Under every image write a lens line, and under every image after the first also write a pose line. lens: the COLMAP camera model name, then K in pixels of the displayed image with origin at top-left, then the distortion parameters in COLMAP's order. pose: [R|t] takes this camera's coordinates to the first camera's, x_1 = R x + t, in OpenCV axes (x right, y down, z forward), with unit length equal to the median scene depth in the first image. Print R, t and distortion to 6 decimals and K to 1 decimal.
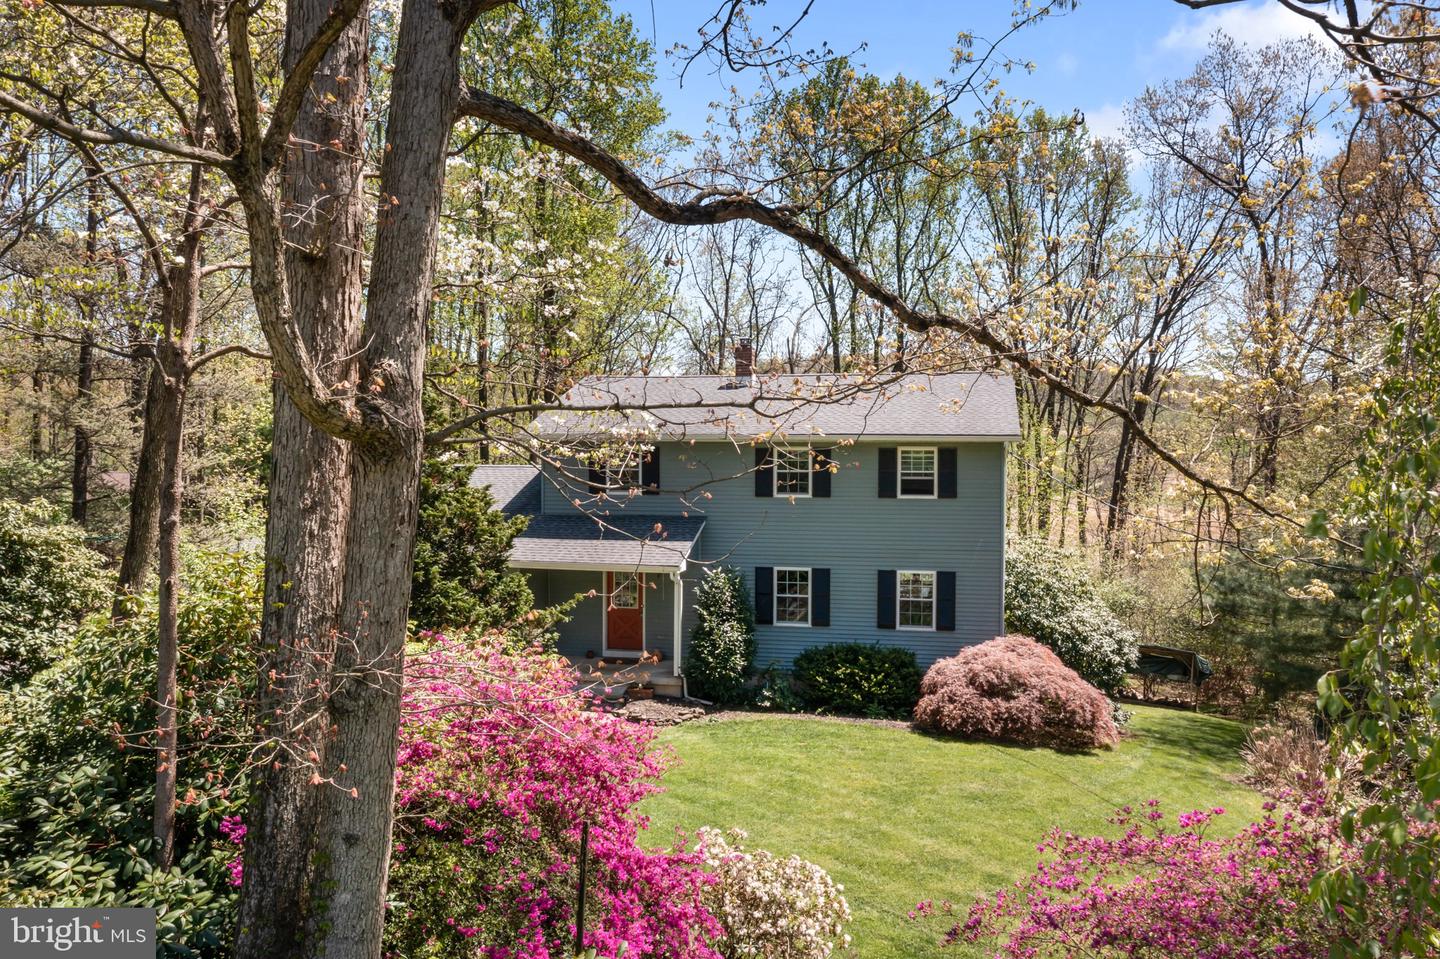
lens RADIAL K [[1159.2, 0, 723.1], [0, 1159.2, 474.4], [0, 0, 1]] dist [-0.035396, 0.011234]
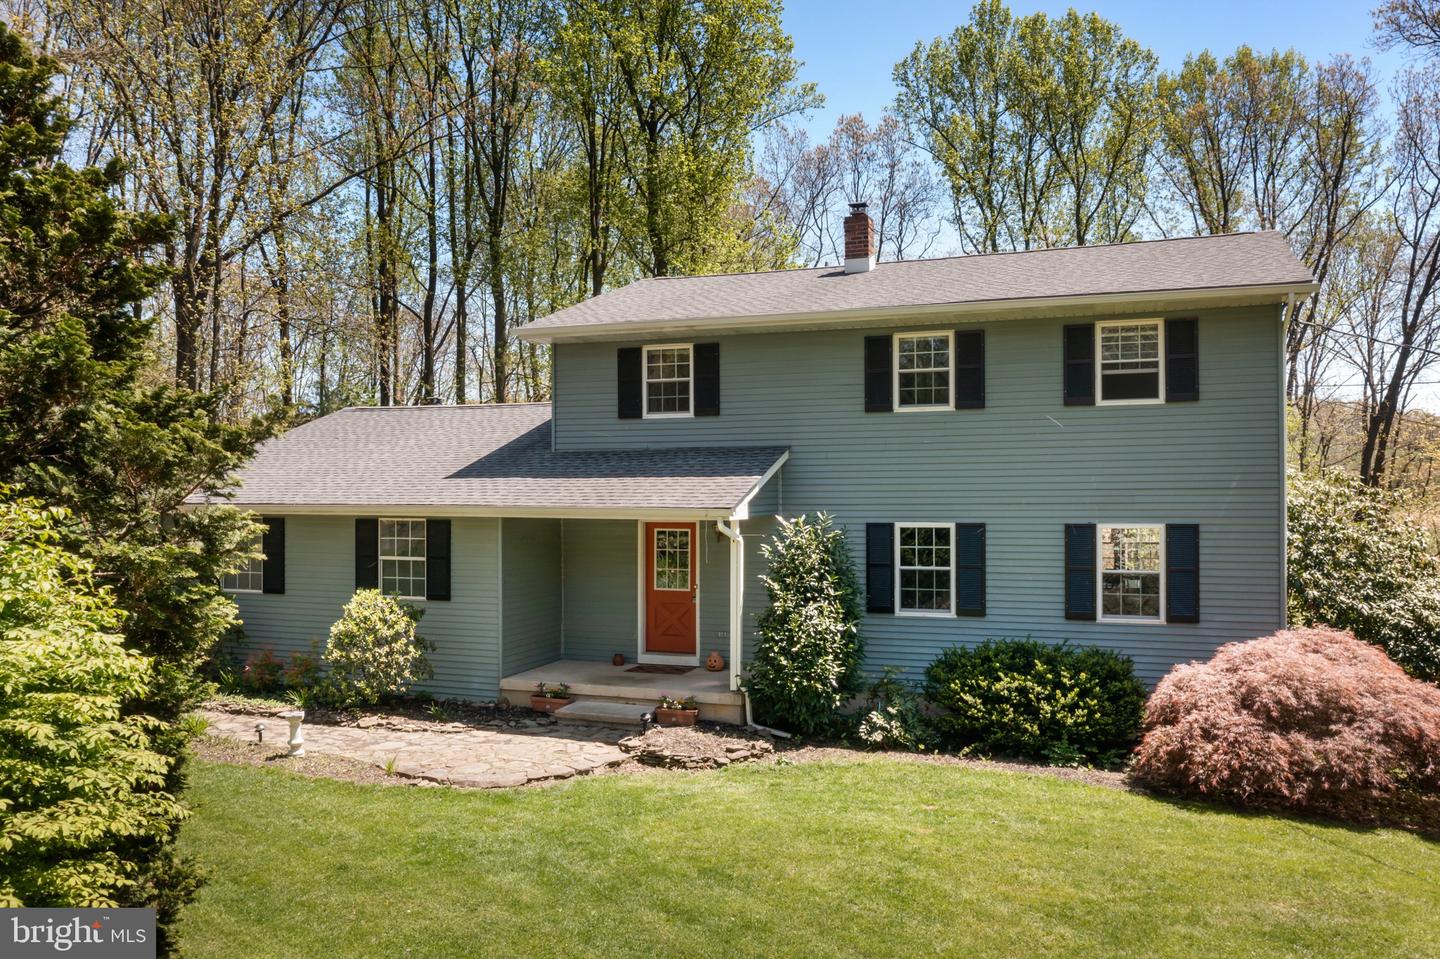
lens RADIAL K [[1159.2, 0, 716.5], [0, 1159.2, 484.1], [0, 0, 1]] dist [-0.035396, 0.011234]
pose [[0.988683, -0.005388, -0.149922, 0.045580], [0.000006, 0.999356, -0.035871, 0.087665], [0.150019, 0.035464, 0.988047, 0.386890]]
